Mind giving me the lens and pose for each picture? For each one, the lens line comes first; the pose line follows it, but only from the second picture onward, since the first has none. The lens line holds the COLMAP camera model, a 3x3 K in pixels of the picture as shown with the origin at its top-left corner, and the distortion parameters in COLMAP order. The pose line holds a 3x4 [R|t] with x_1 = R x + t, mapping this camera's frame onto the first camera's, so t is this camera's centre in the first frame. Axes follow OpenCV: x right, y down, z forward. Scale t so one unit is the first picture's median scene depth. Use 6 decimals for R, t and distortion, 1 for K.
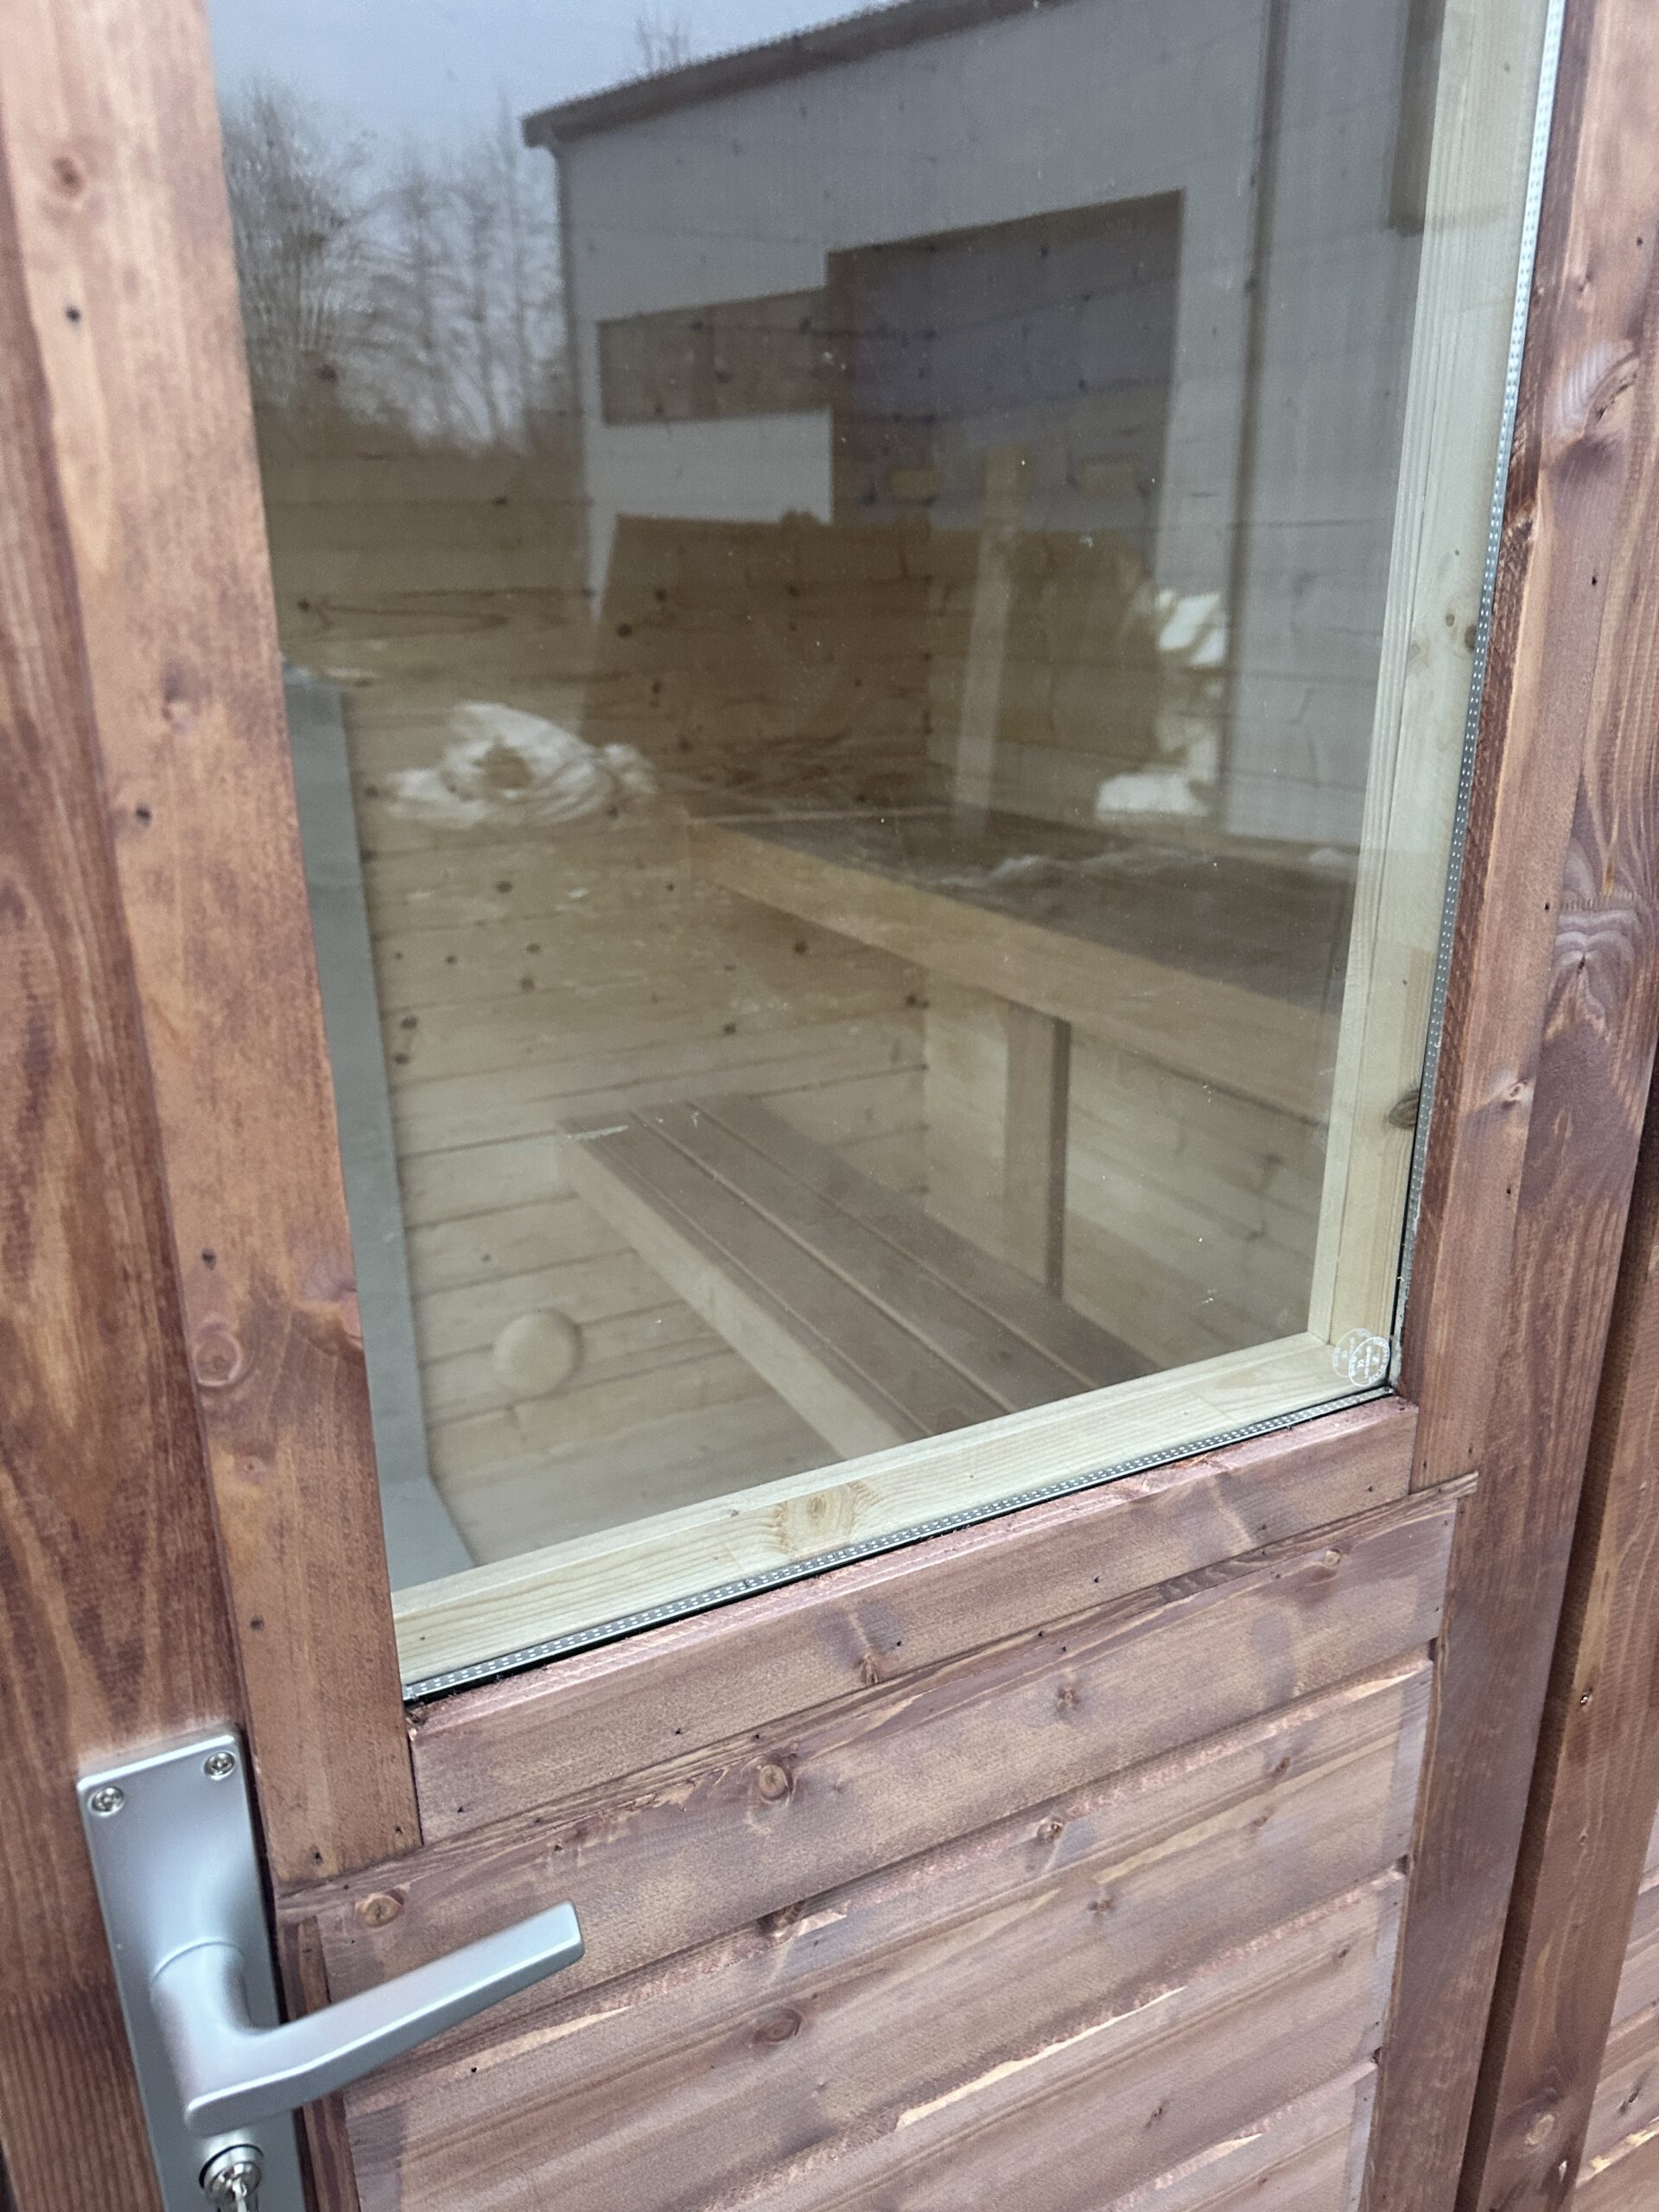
lens RADIAL K [[1544.8, 0, 821.7], [0, 1544.8, 1139.0], [0, 0, 1]] dist [0.055121, -0.064509]
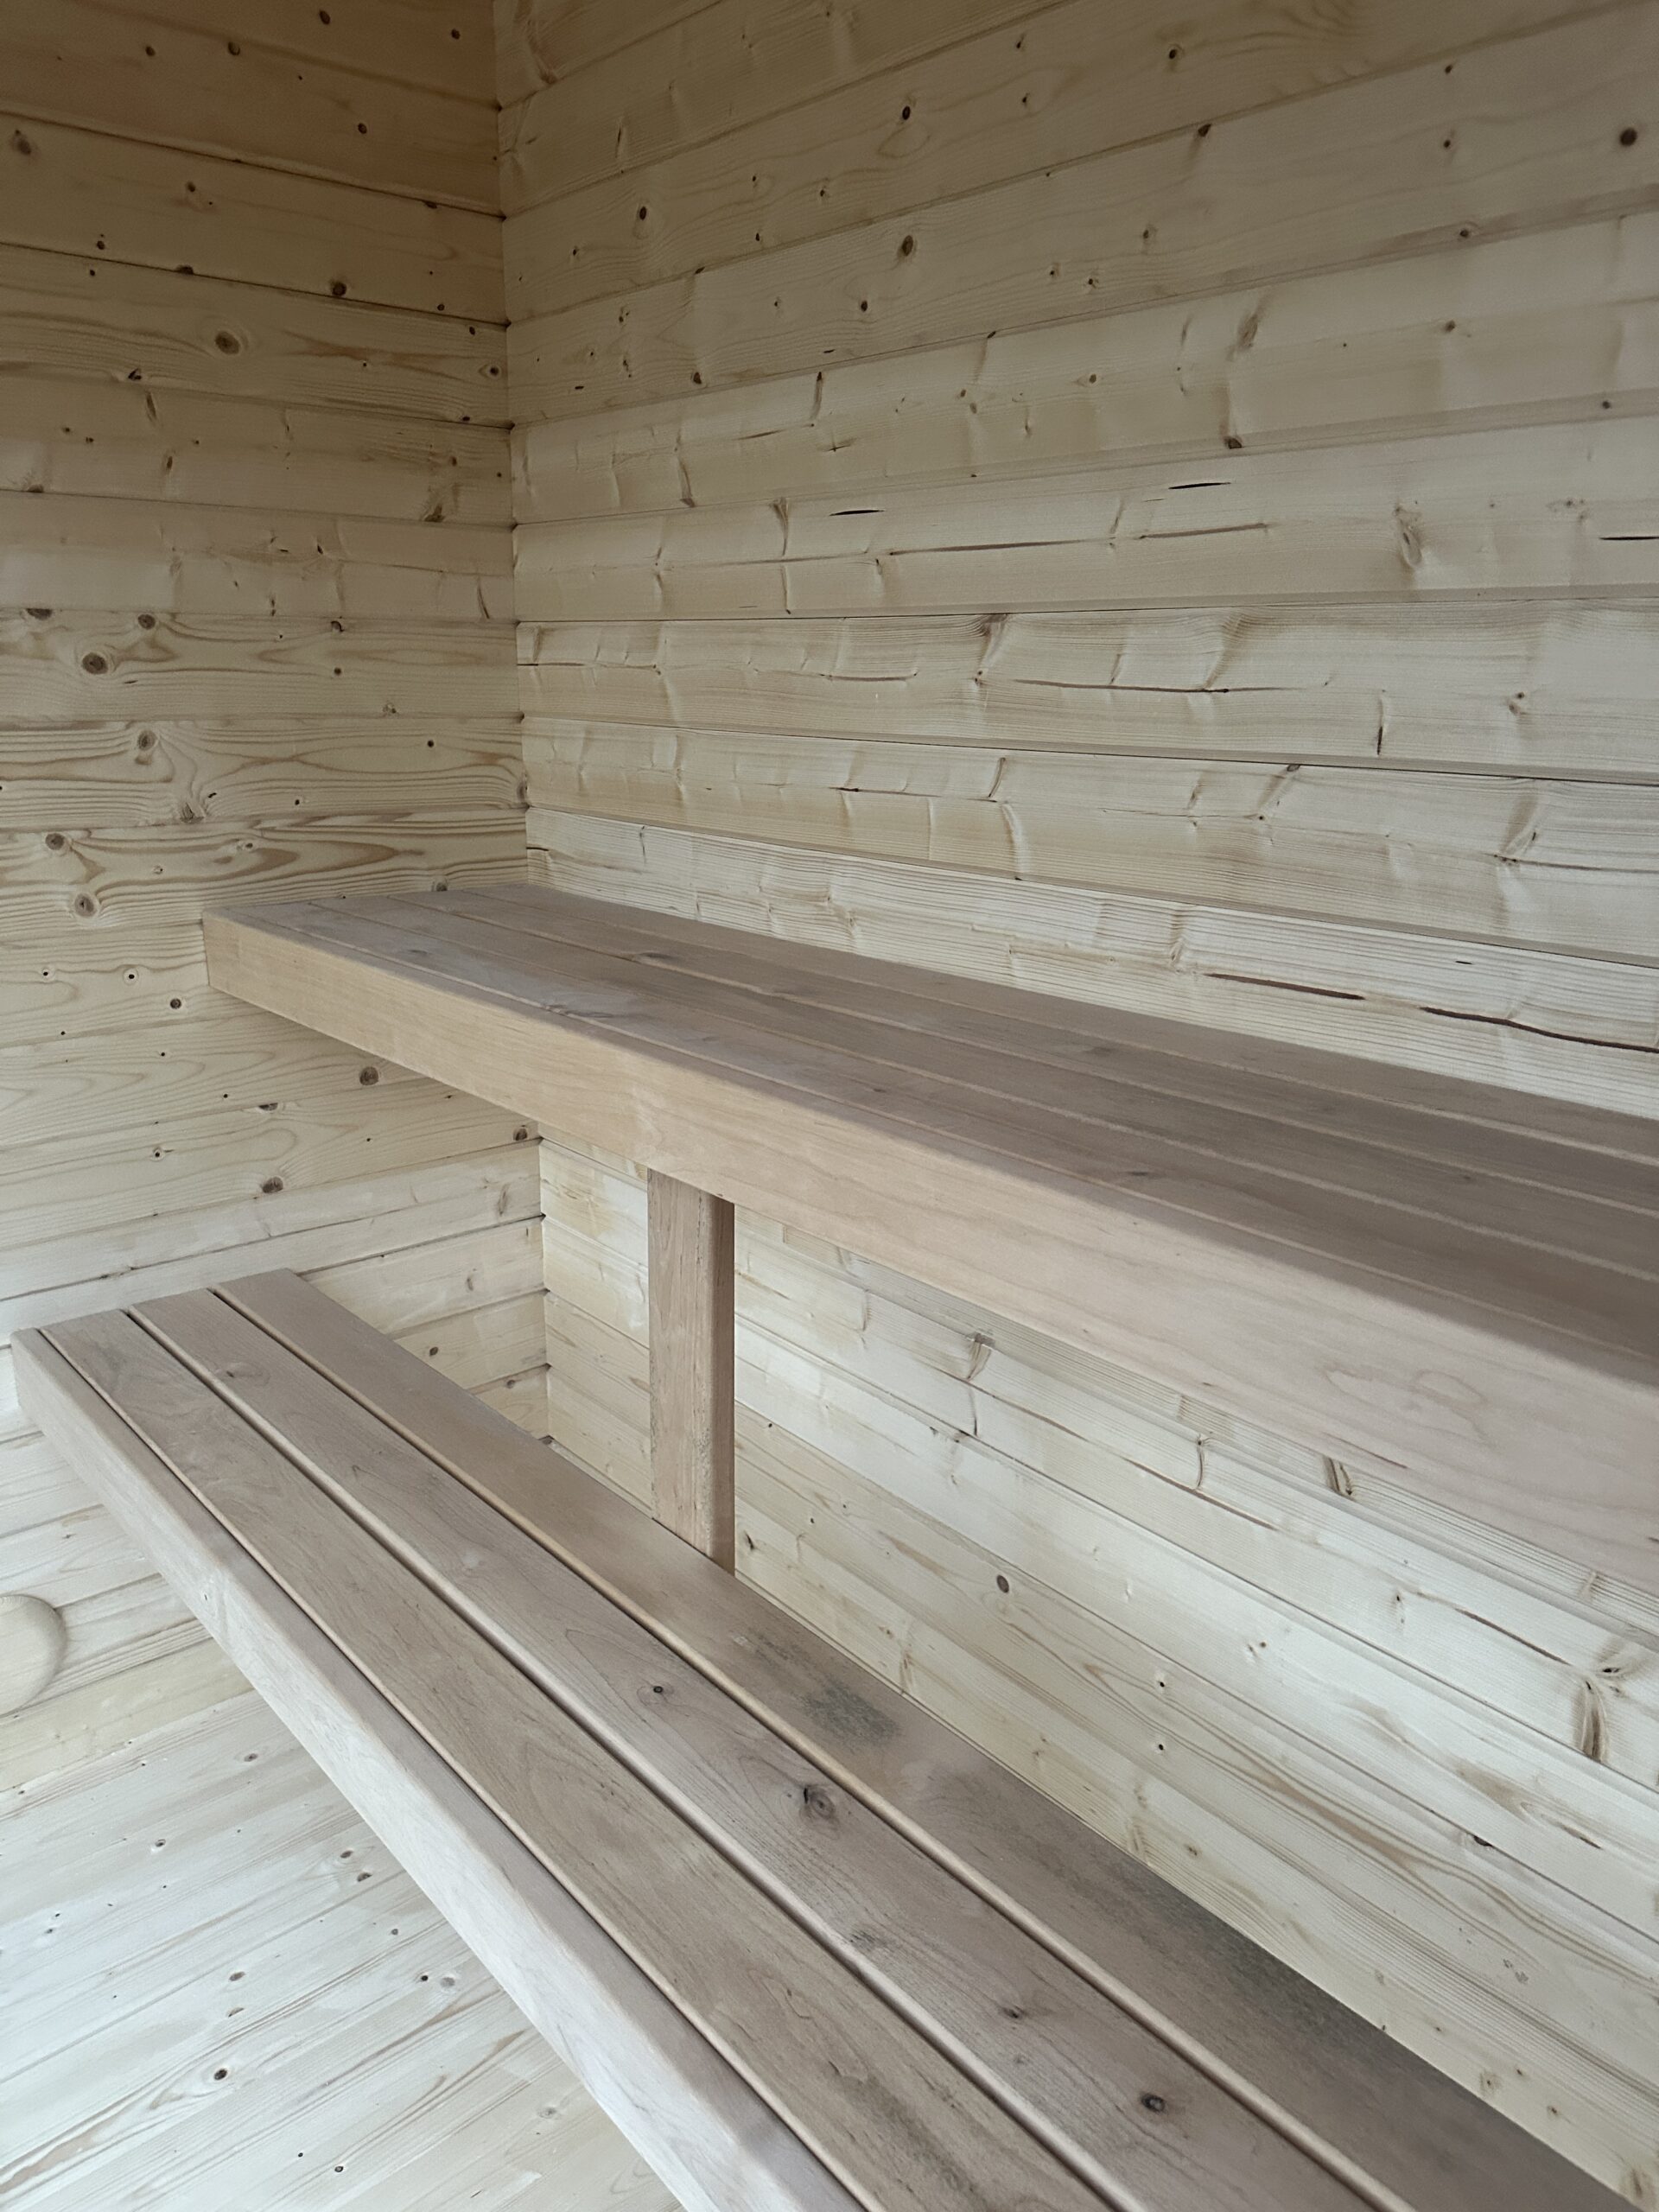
lens RADIAL K [[1544.8, 0, 836.5], [0, 1544.8, 1097.6], [0, 0, 1]] dist [0.055121, -0.064509]
pose [[0.967991, -0.034205, 0.248642, 0.086109], [0.053528, 0.996012, -0.071374, -0.194380], [-0.245209, 0.082399, 0.965962, 0.818850]]
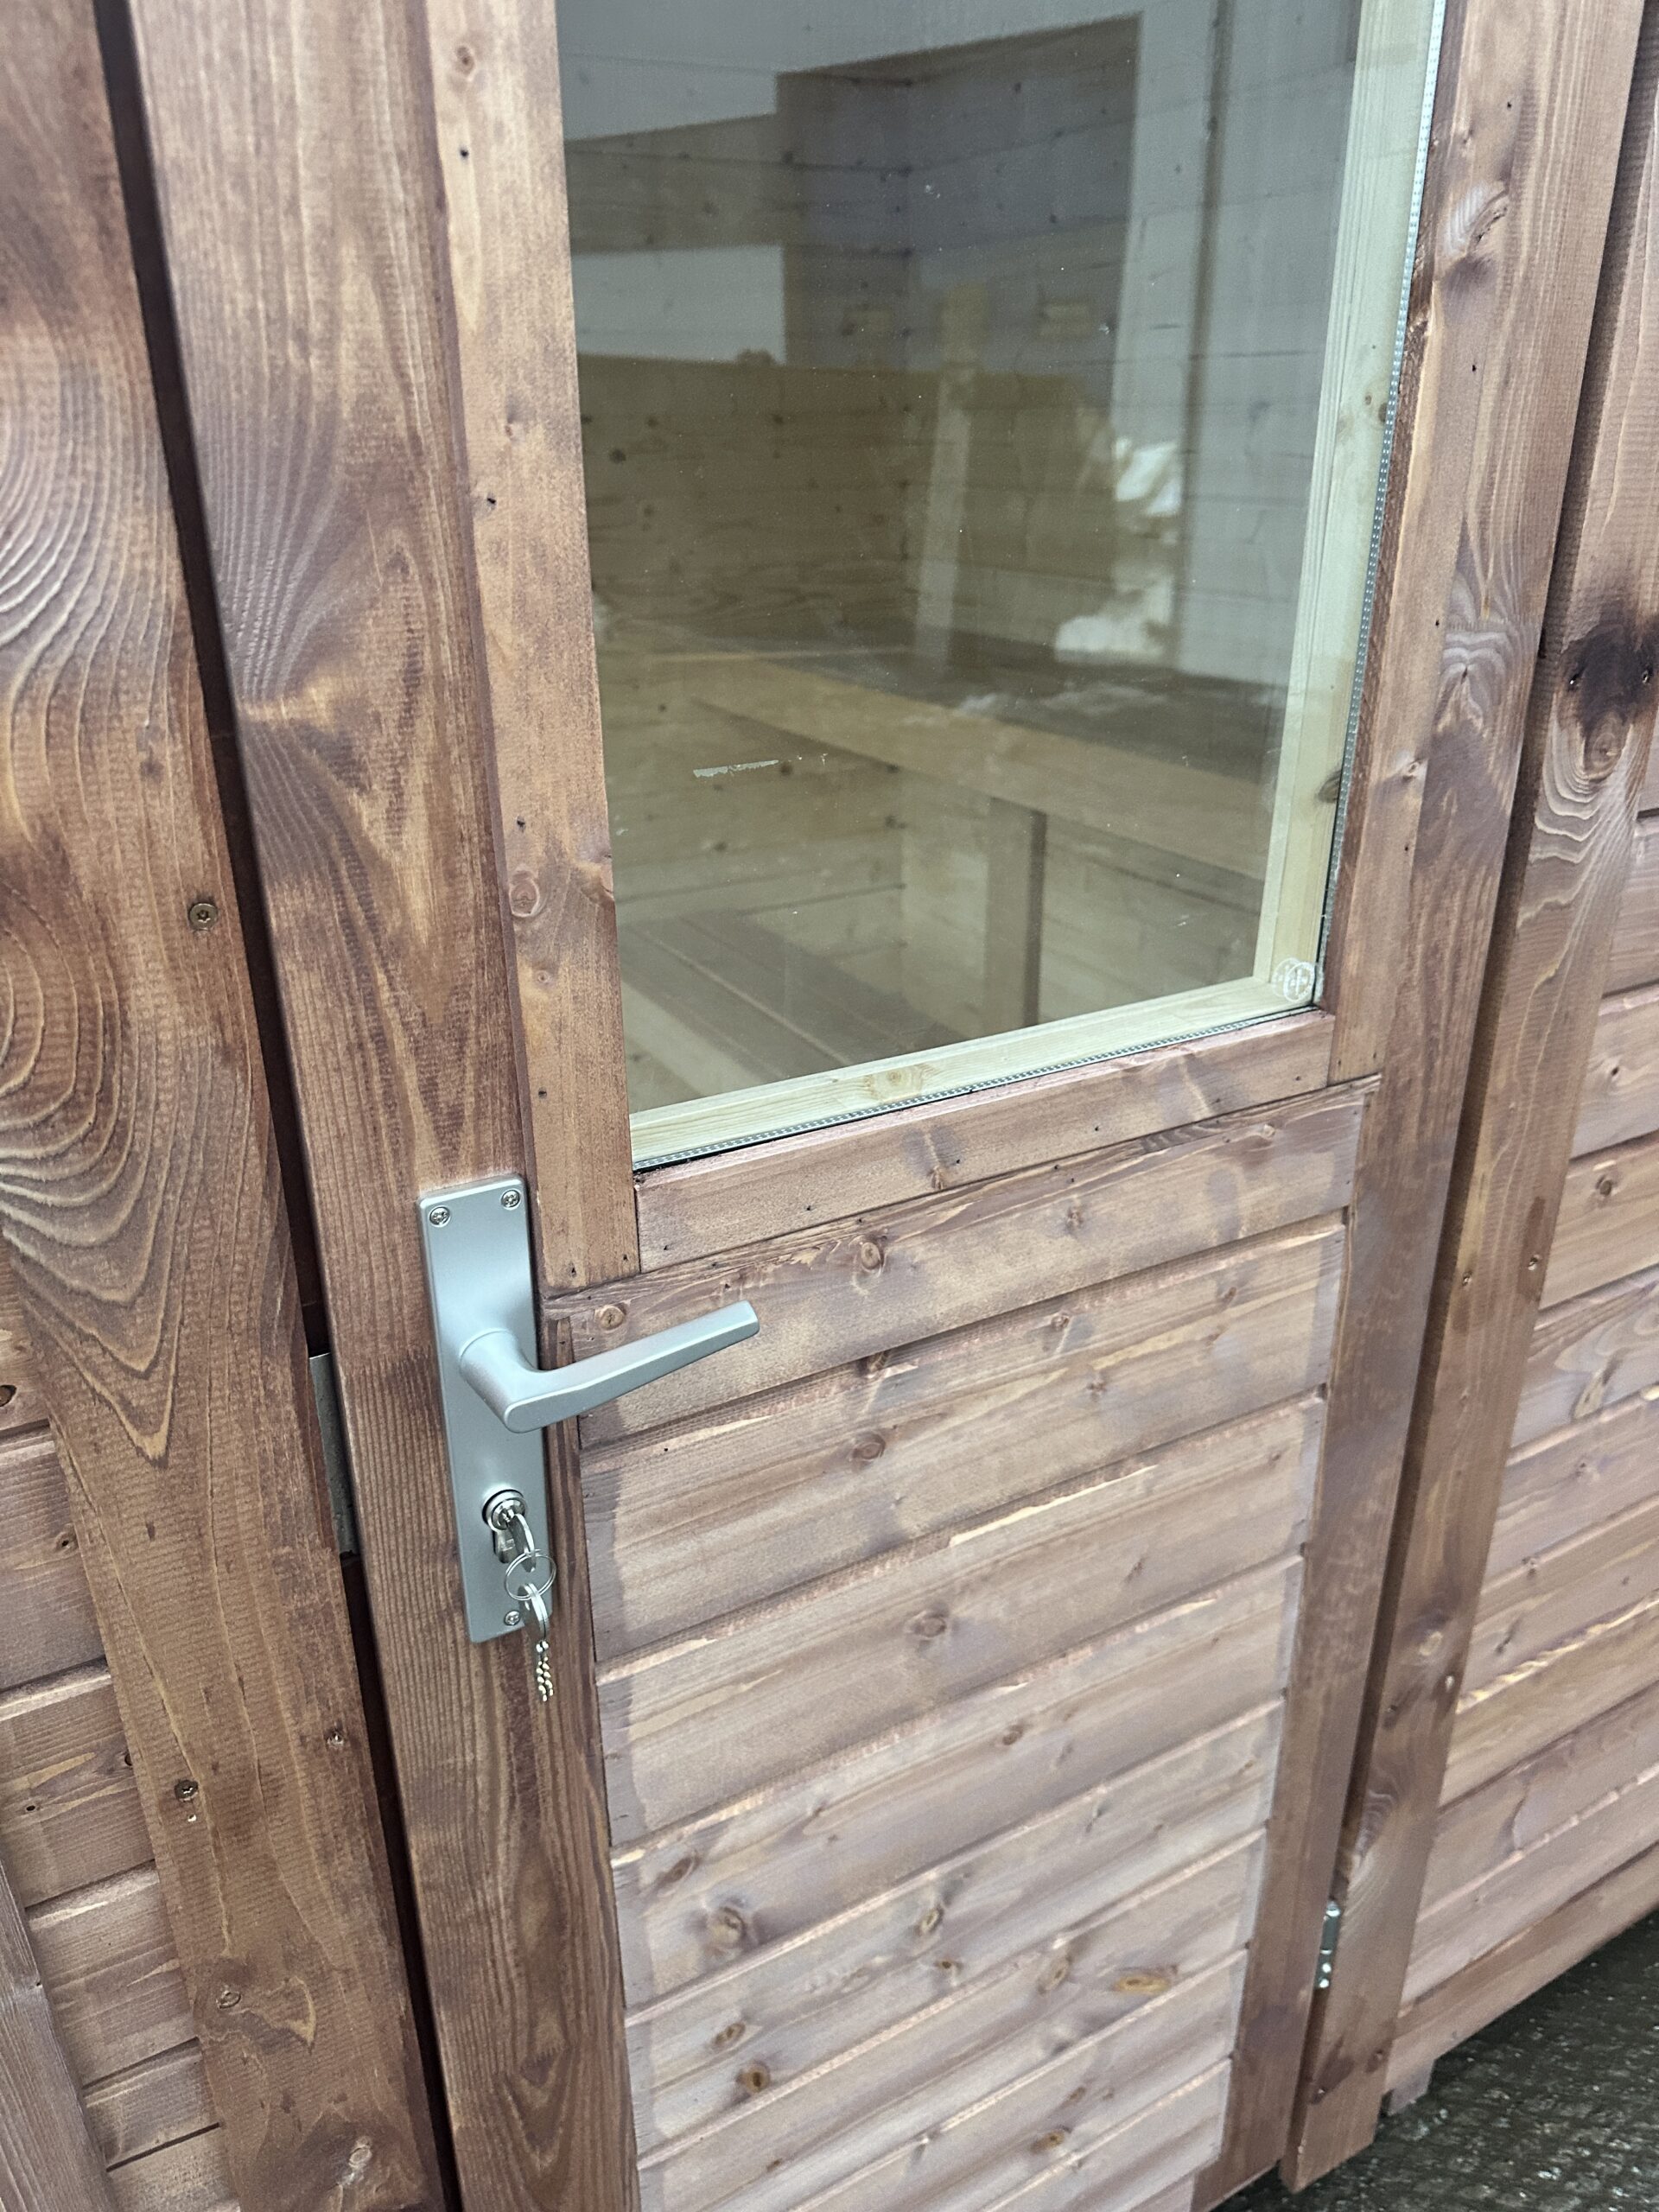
lens RADIAL K [[1544.8, 0, 826.9], [0, 1544.8, 1109.7], [0, 0, 1]] dist [0.055121, -0.064509]
pose [[0.999385, -0.012073, 0.032927, -0.096584], [0.009775, 0.997563, 0.069080, 0.156053], [-0.033681, -0.068716, 0.997068, -0.313755]]
